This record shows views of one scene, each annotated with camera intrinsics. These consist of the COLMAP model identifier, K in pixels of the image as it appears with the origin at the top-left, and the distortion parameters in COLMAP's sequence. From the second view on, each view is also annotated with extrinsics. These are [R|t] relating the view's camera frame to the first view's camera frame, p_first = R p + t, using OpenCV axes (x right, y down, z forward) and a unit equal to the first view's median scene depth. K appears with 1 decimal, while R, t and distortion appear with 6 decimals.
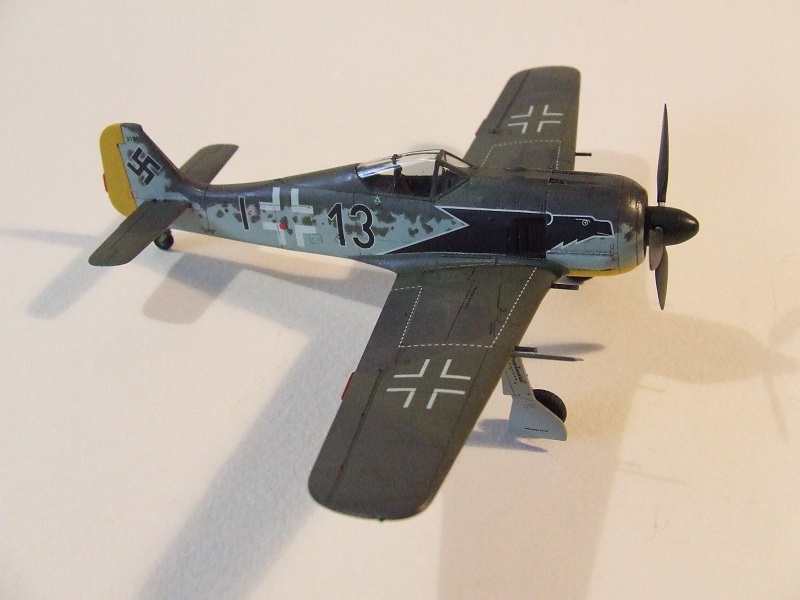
lens RADIAL K [[880.1, 0, 400.0], [0, 880.1, 300.0], [0, 0, 1]] dist [-0.127139, 0.014336]
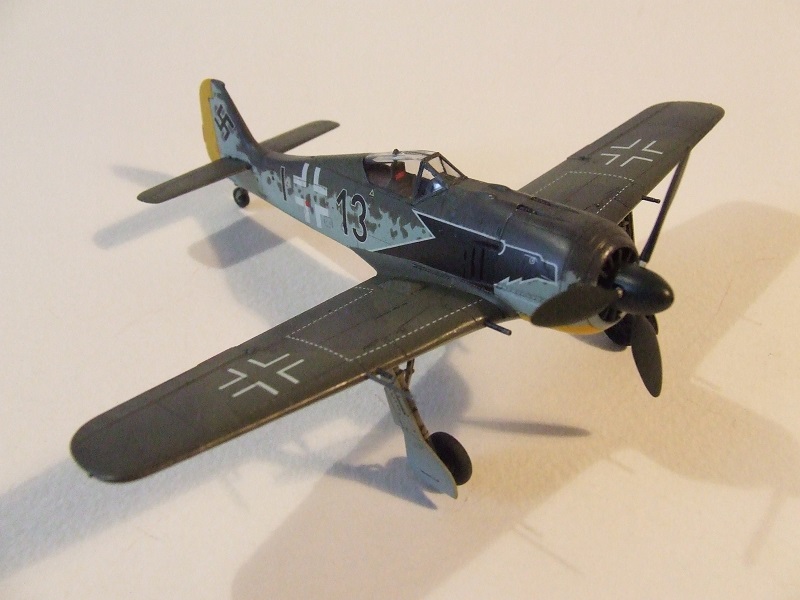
lens RADIAL K [[880.1, 0, 400.0], [0, 880.1, 300.0], [0, 0, 1]] dist [-0.127139, 0.014336]
pose [[0.870633, 0.253089, -0.421833, 0.411143], [-0.263359, 0.964068, 0.034862, -0.041525], [0.415499, 0.080742, 0.906003, 0.154245]]
